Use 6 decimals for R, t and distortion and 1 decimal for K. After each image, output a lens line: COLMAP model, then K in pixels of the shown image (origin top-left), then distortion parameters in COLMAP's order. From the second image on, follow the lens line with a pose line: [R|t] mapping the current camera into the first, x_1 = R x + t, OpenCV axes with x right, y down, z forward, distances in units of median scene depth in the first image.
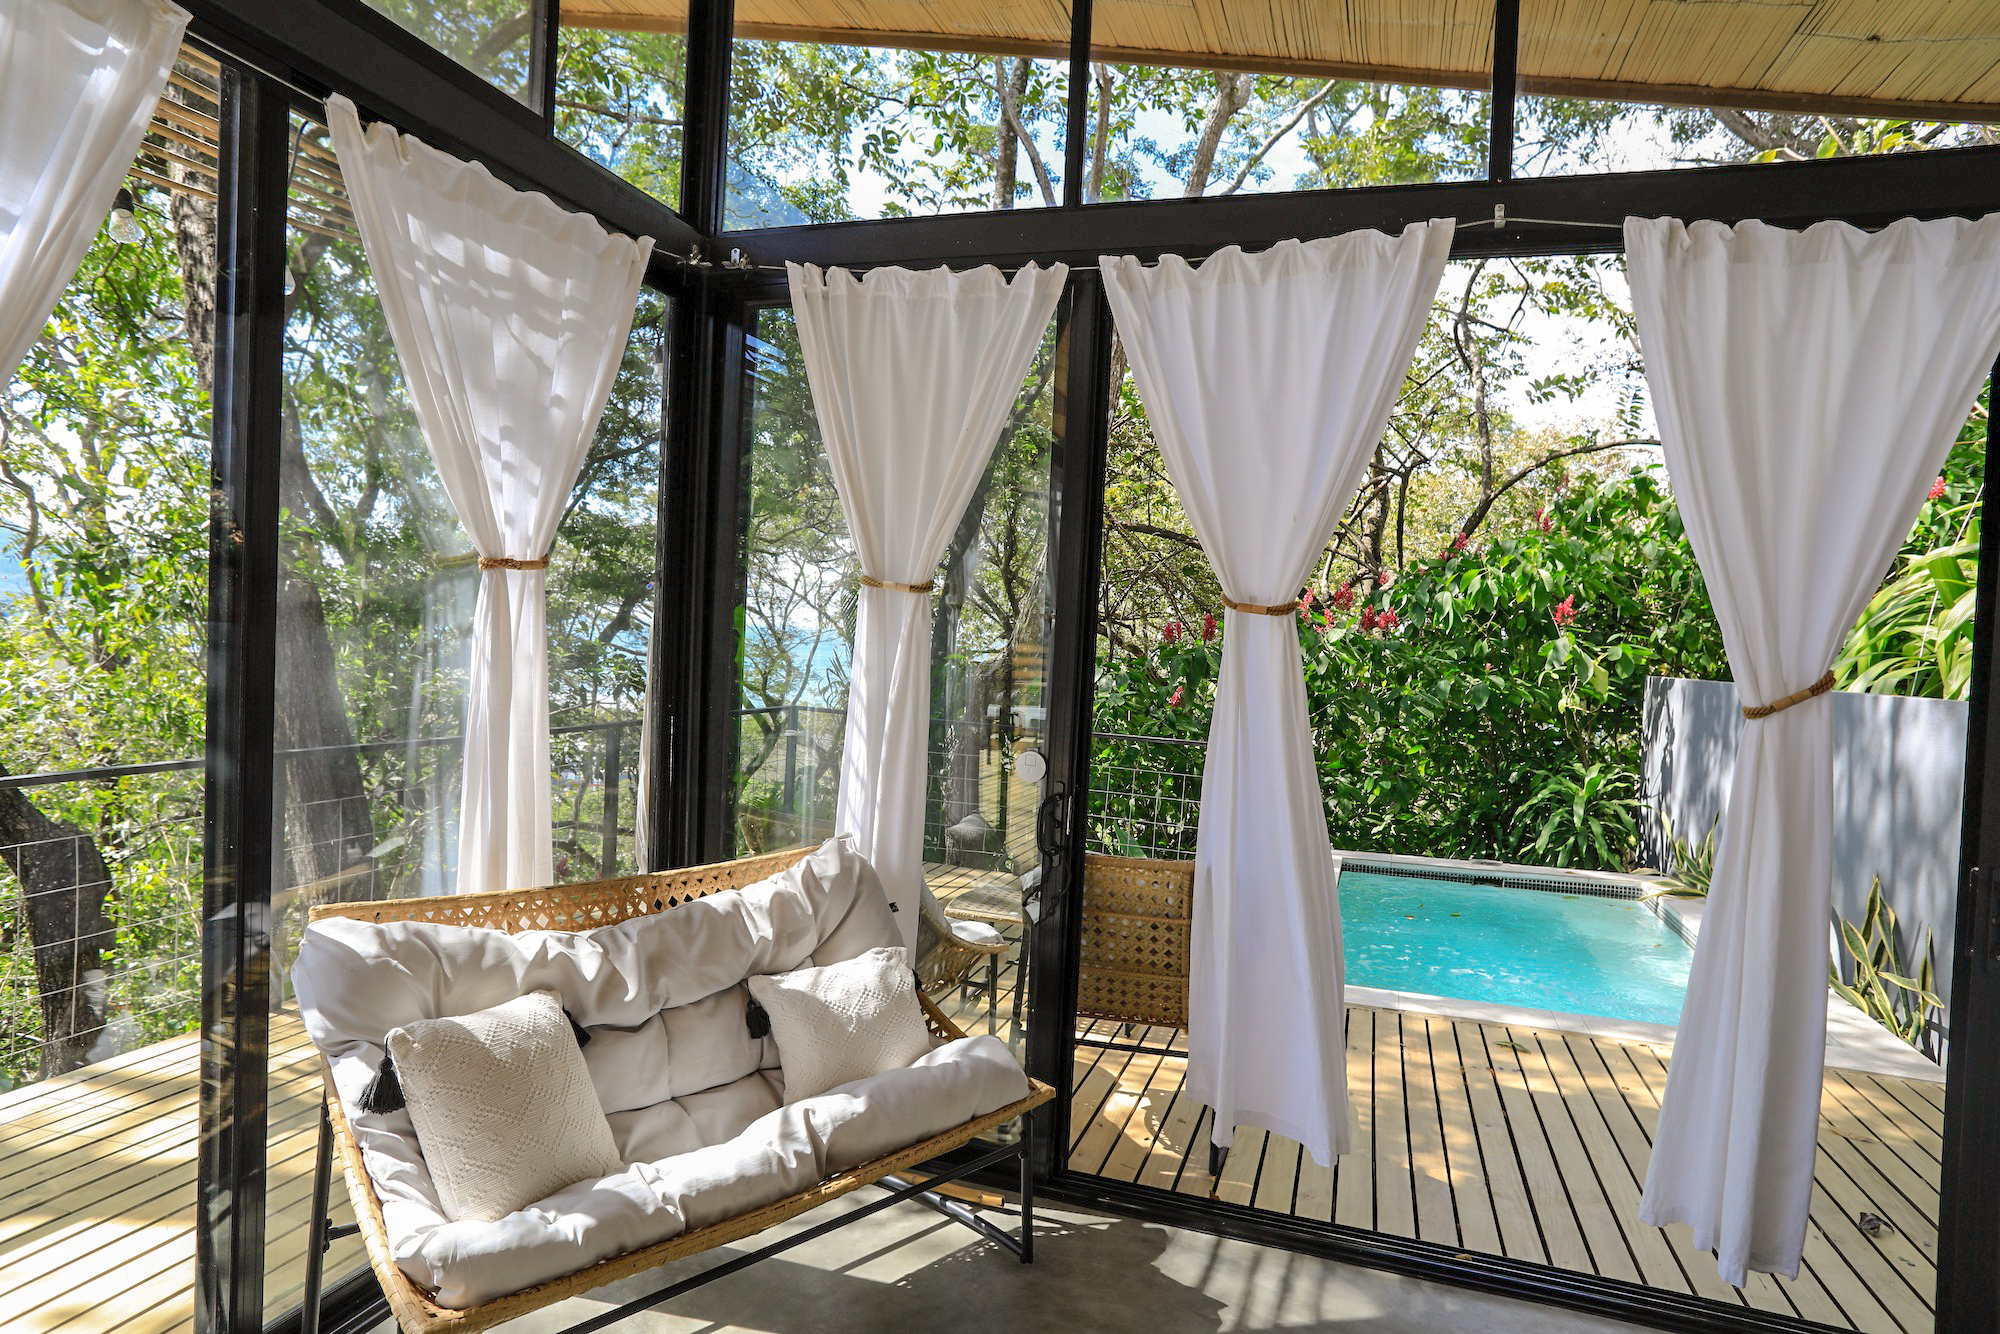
lens RADIAL K [[1179.8, 0, 957.4], [0, 1179.8, 668.9], [0, 0, 1]] dist [-0.090518, 0.060517]
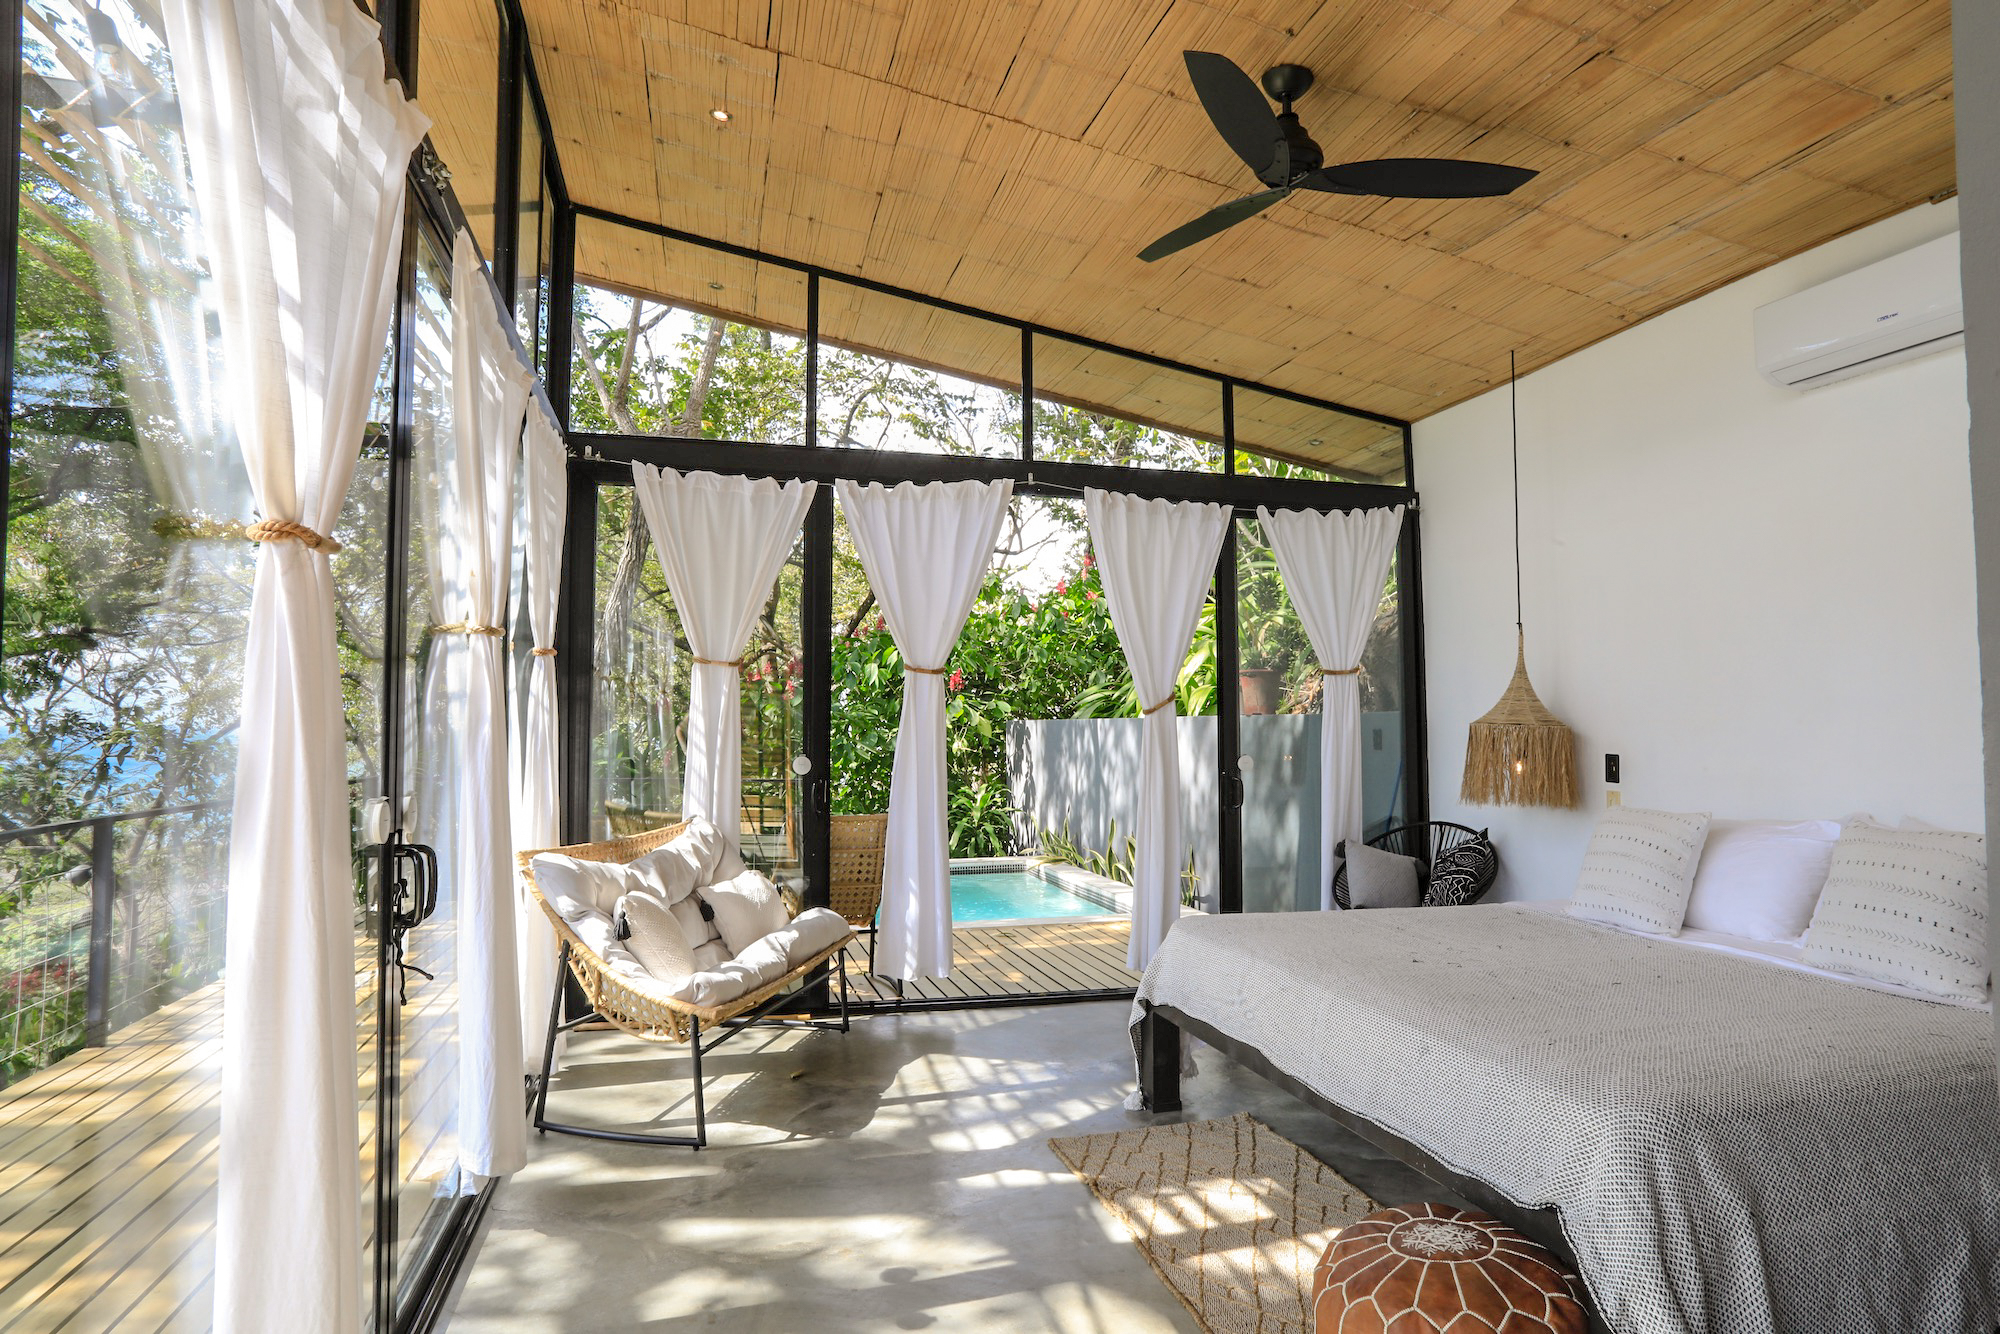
lens RADIAL K [[1153.6, 0, 1000.0], [0, 1153.6, 667.0], [0, 0, 1]] dist [-0.071555, 0.055852]
pose [[0.836233, -0.016177, 0.548136, -0.607431], [0.051768, 0.997430, -0.049540, 0.036460], [-0.545925, 0.069803, 0.834921, -0.572033]]
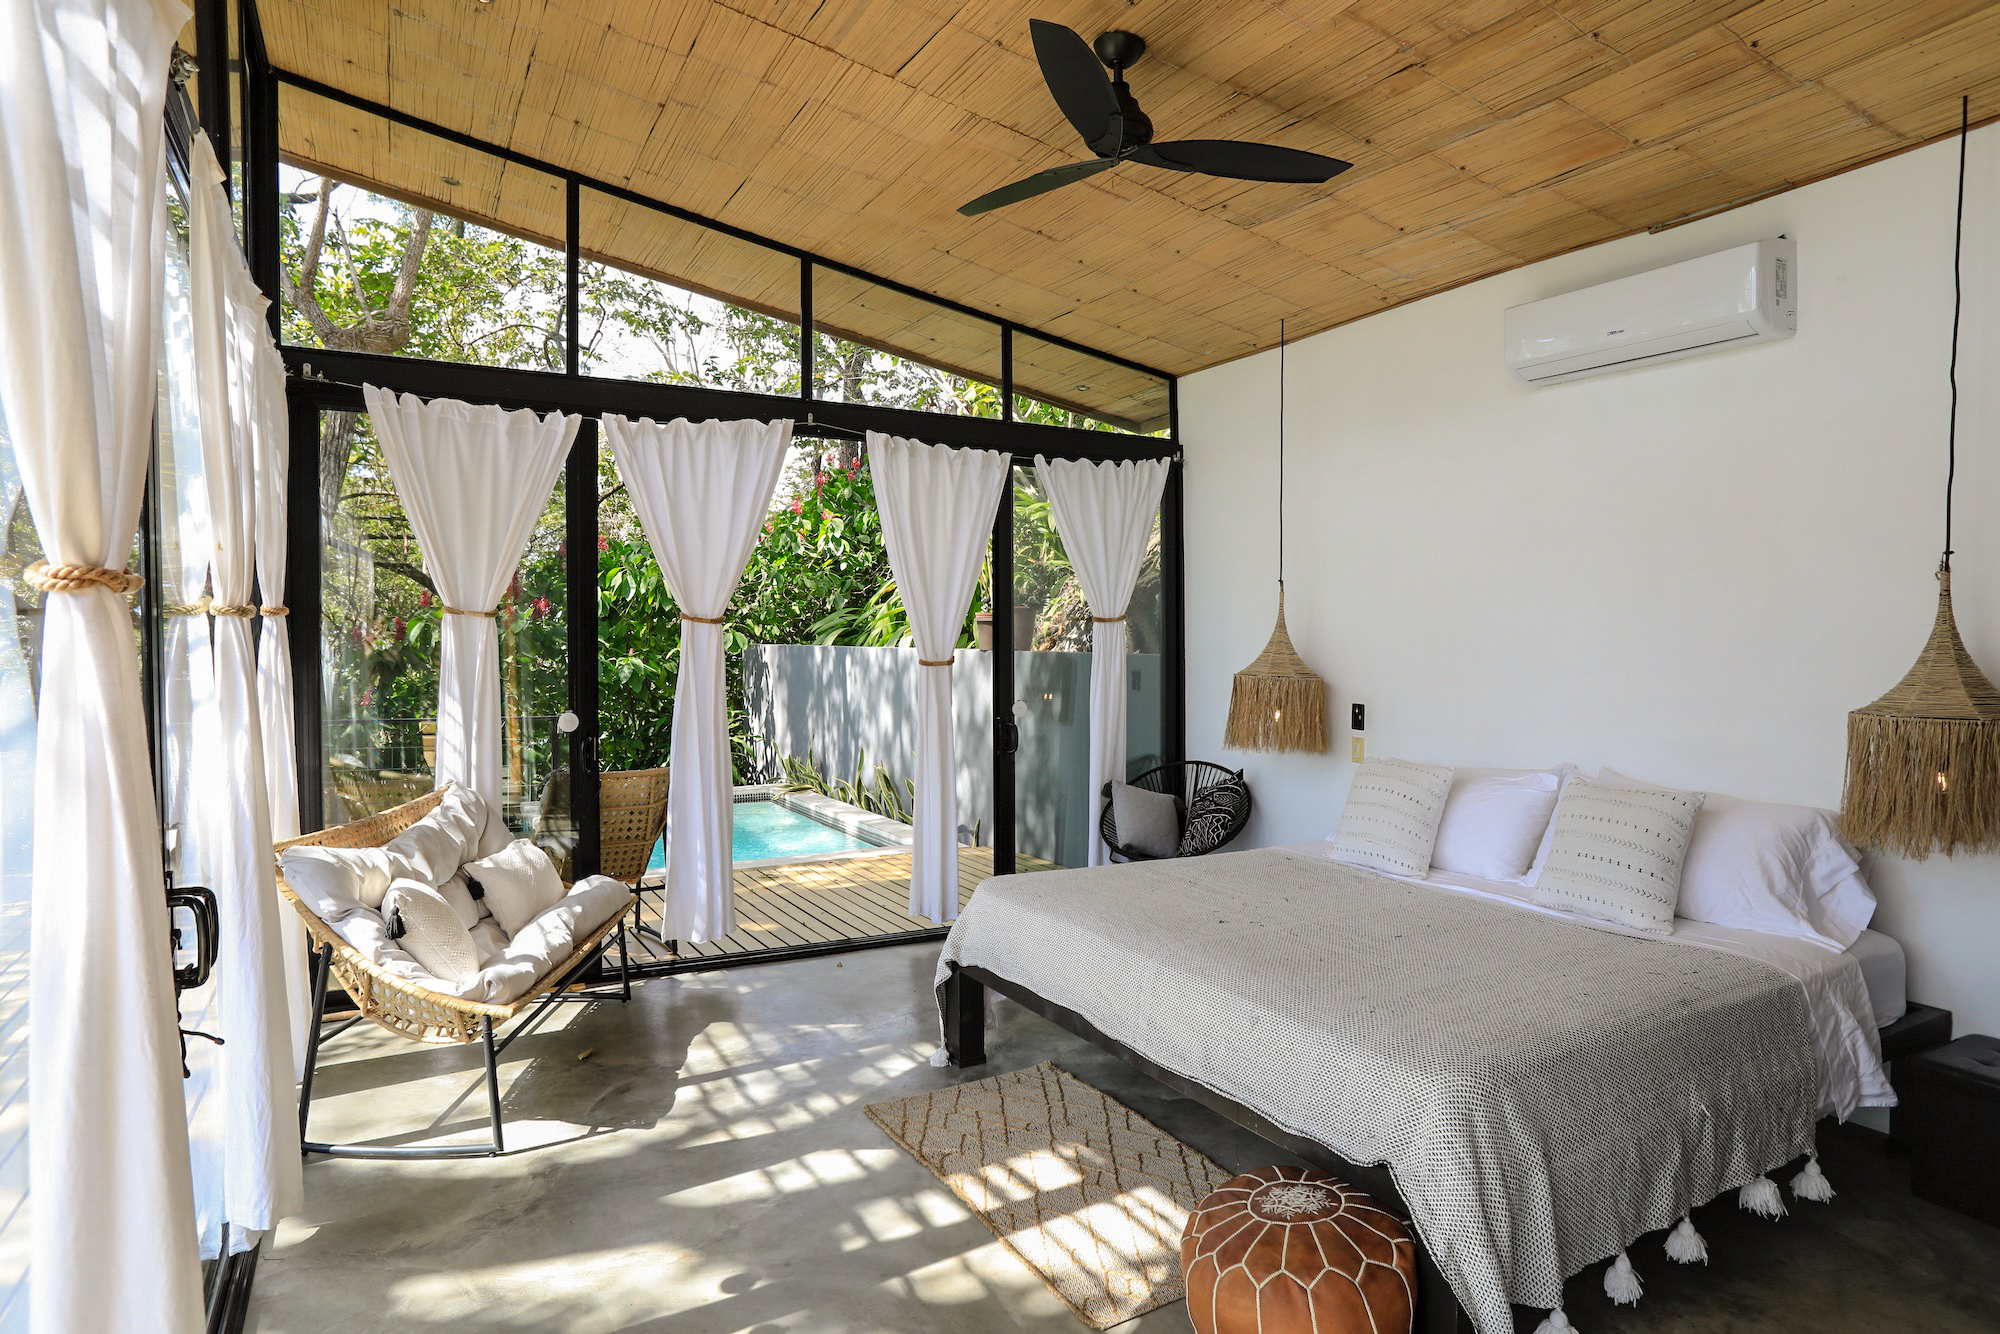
lens RADIAL K [[1150.7, 0, 1005.2], [0, 1150.7, 667.7], [0, 0, 1]] dist [-0.071147, 0.053683]
pose [[0.674228, -0.064800, 0.735675, -0.667582], [0.048362, 0.997879, 0.043573, -0.030499], [-0.736938, 0.006201, 0.675932, -0.493879]]
